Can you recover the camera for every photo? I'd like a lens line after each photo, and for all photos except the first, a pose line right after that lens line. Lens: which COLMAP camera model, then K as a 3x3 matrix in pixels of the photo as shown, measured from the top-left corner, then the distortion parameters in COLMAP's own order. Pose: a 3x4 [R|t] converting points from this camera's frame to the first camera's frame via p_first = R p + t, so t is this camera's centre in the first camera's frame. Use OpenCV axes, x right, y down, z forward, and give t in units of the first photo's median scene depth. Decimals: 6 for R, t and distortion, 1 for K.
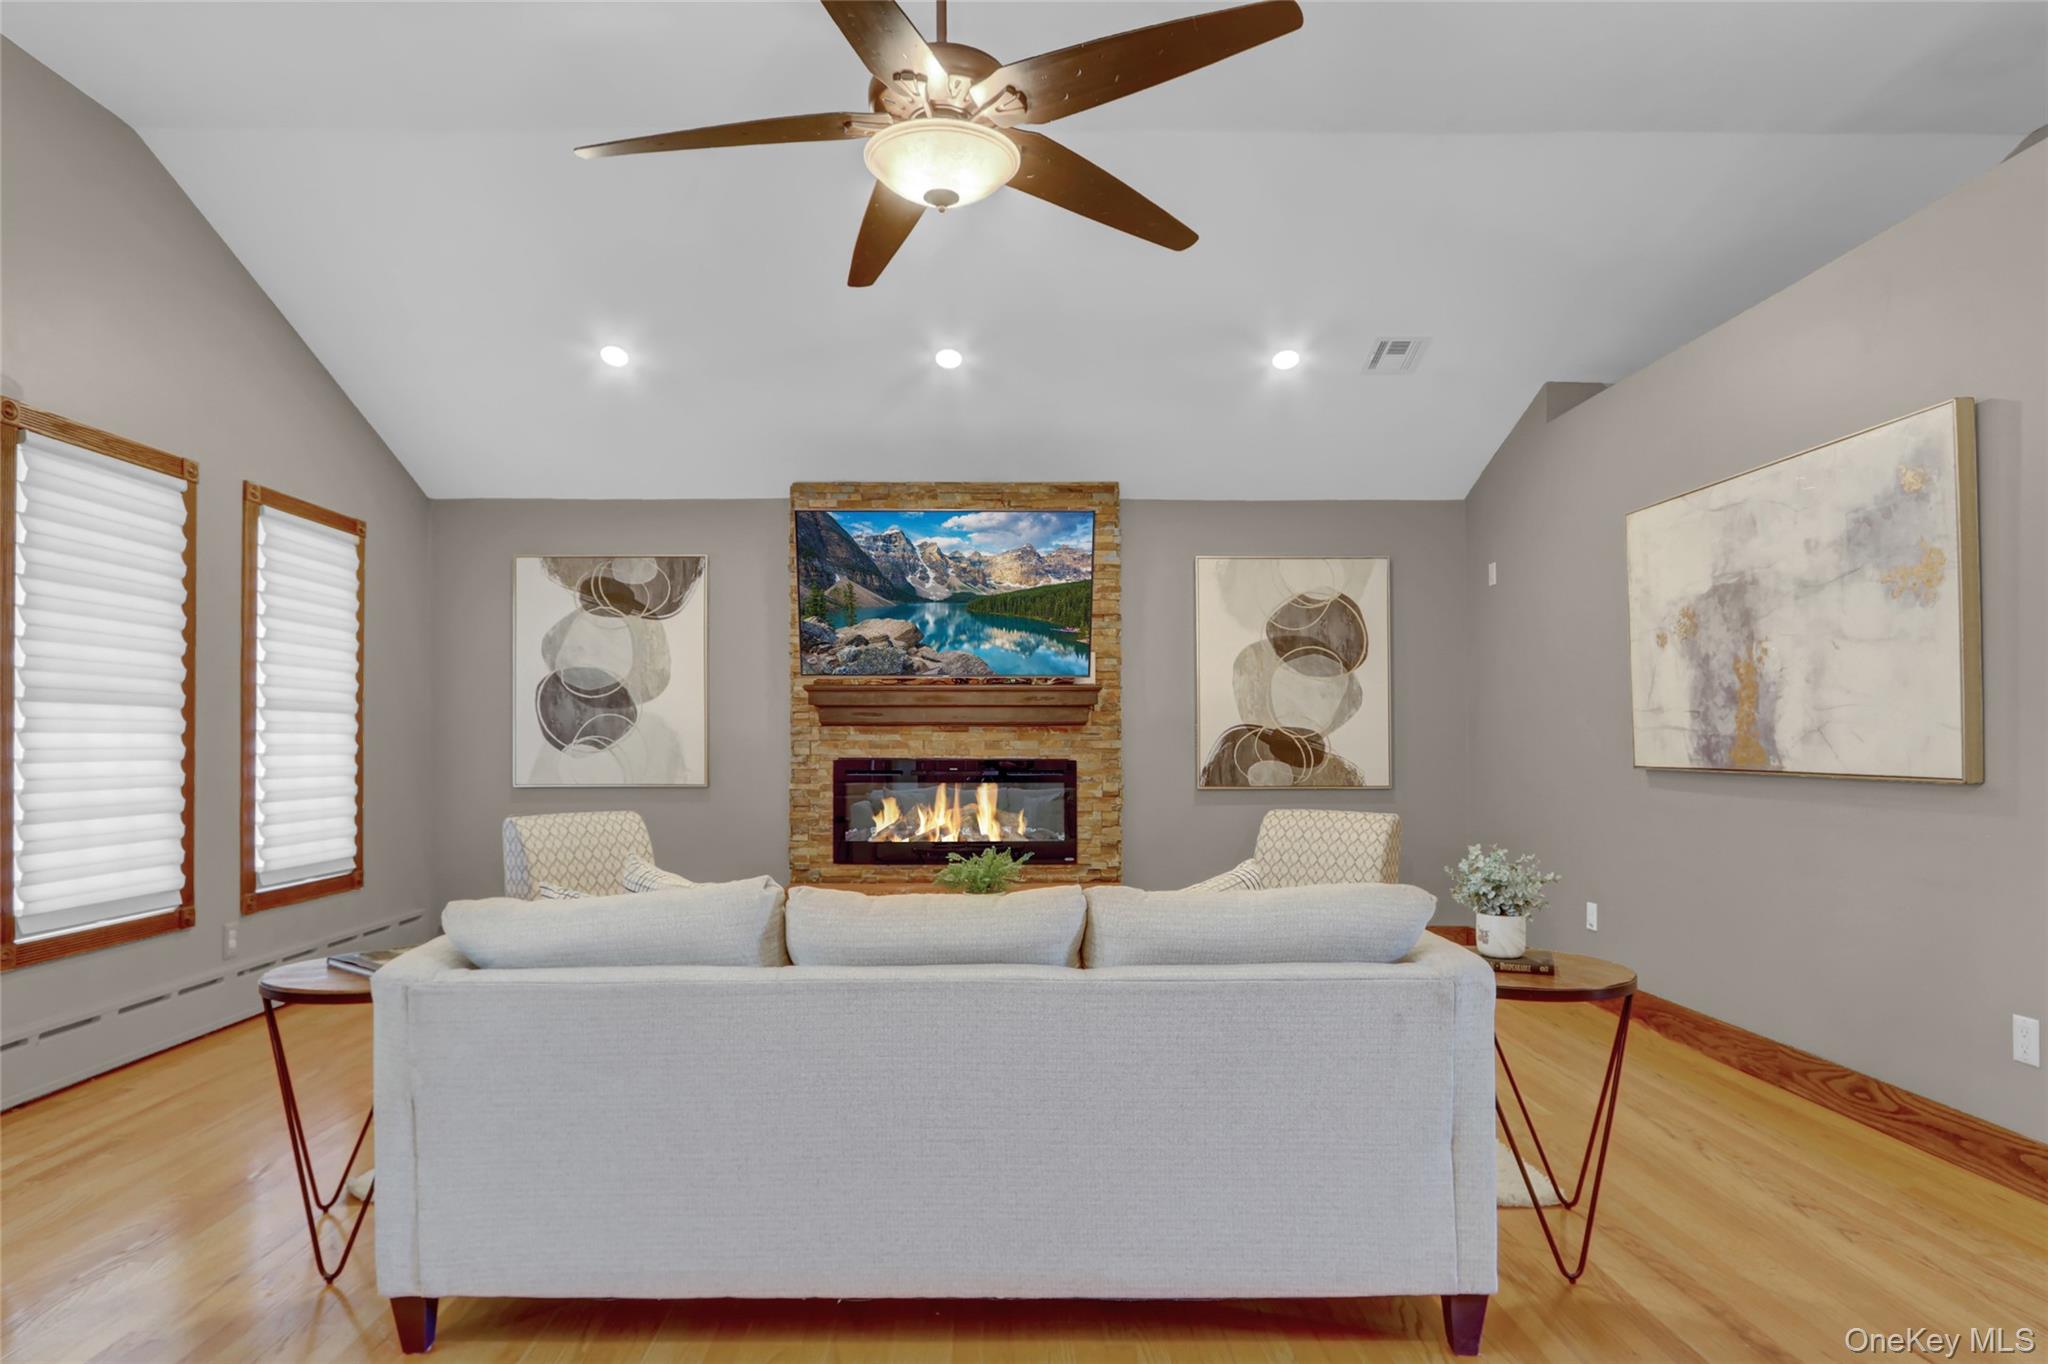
lens RADIAL K [[1113.9, 0, 1001.4], [0, 1113.9, 723.9], [0, 0, 1]] dist [-0.011349, -0.000349]
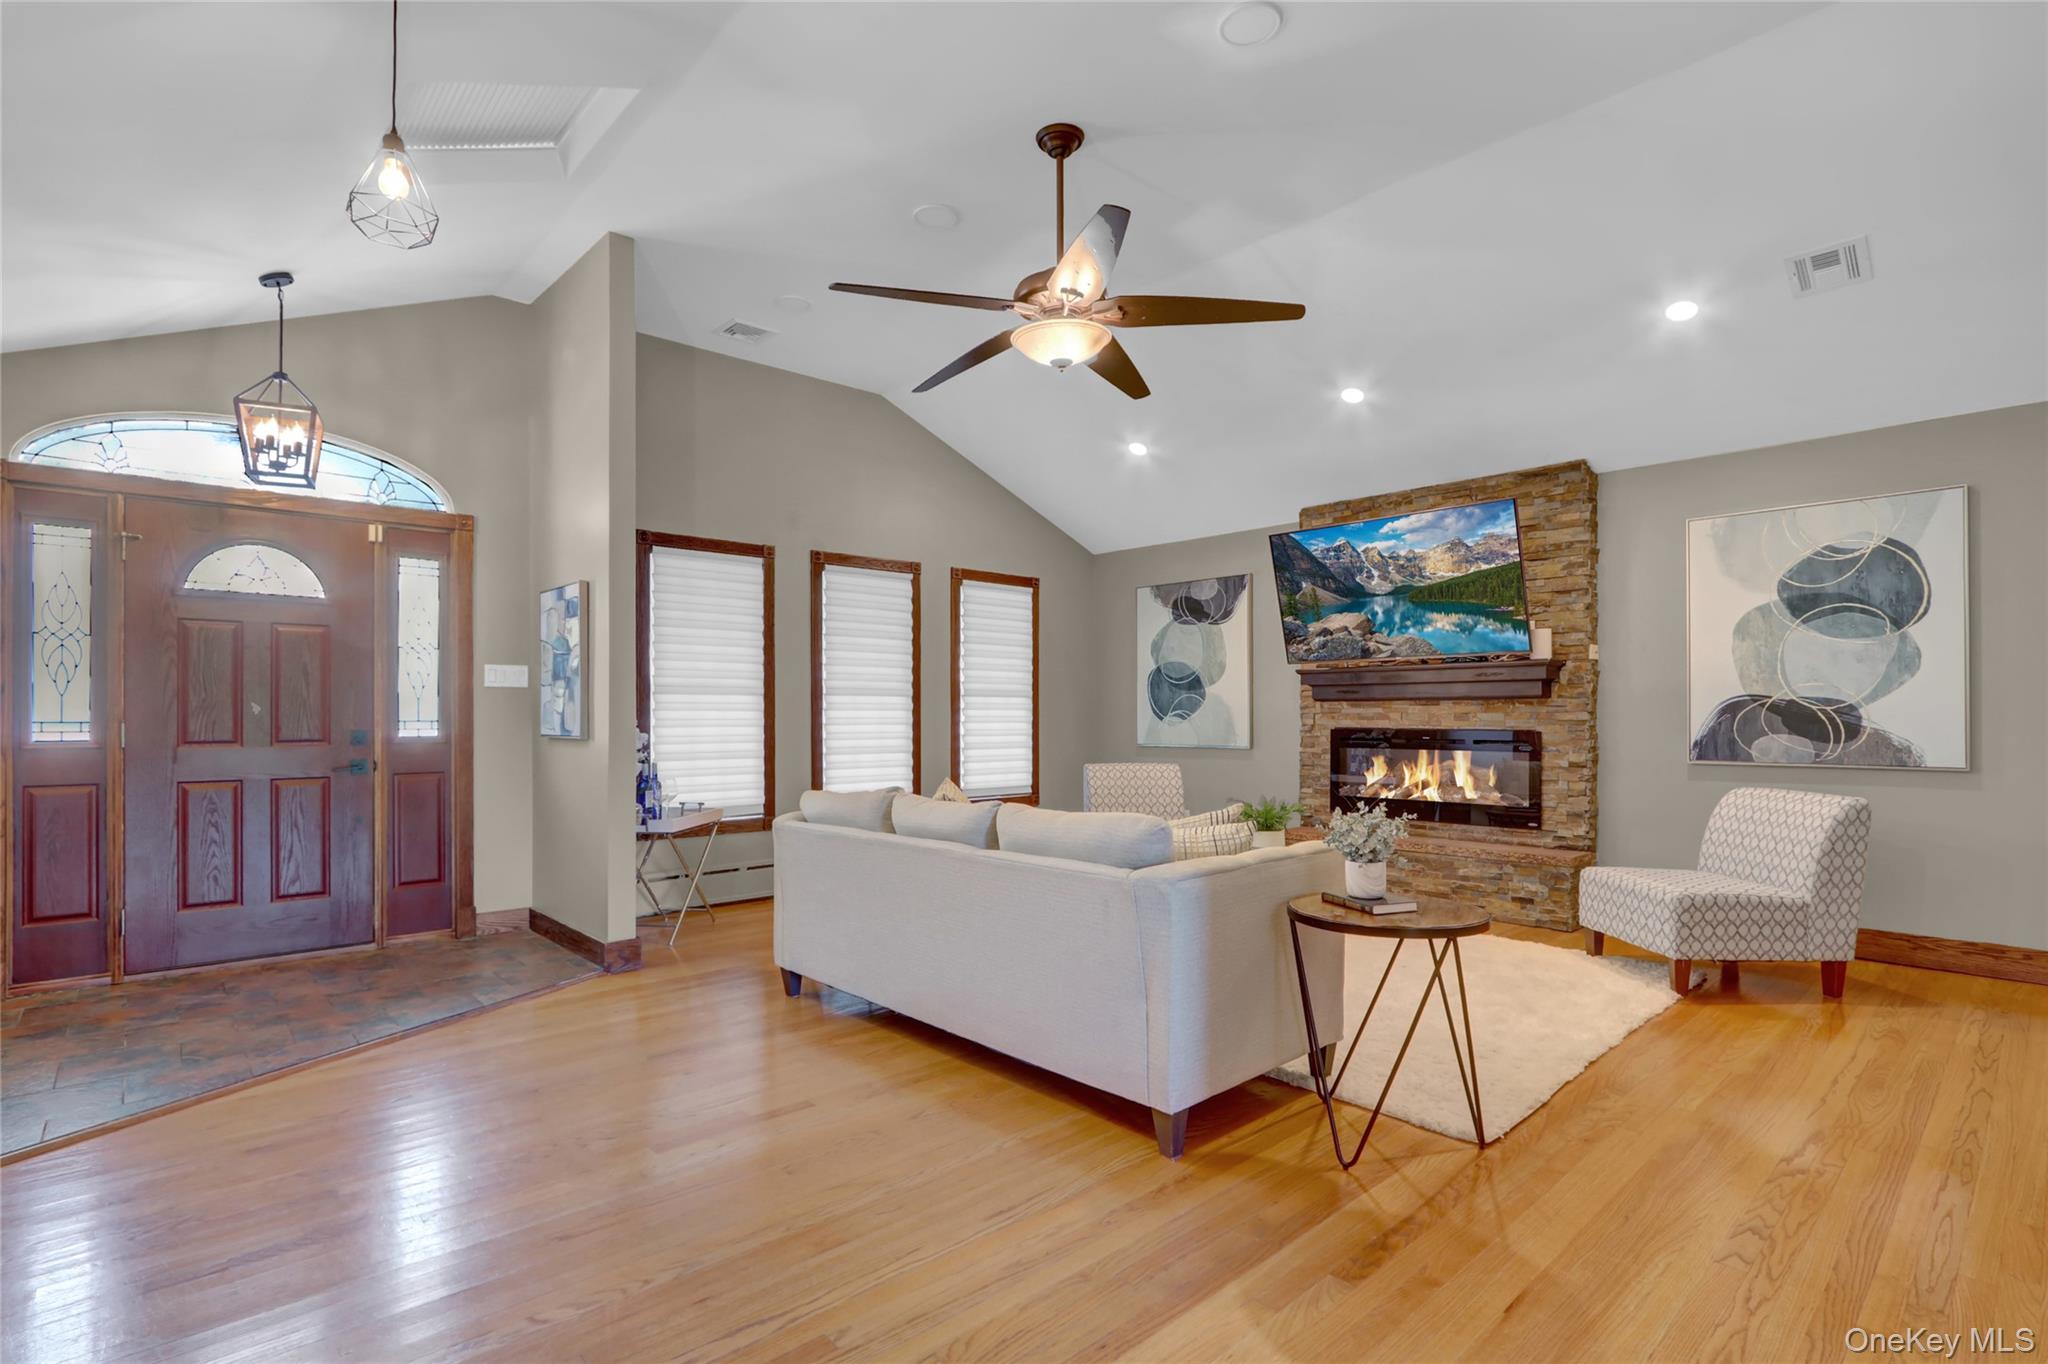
lens RADIAL K [[980.6, 0, 1025.3], [0, 980.6, 698.1], [0, 0, 1]] dist [-0.004243, 0.000597]
pose [[0.677409, -0.013373, -0.735485, 0.417588], [0.012368, 0.999900, -0.006789, 0.001436], [0.735503, -0.004497, 0.677507, 0.015914]]
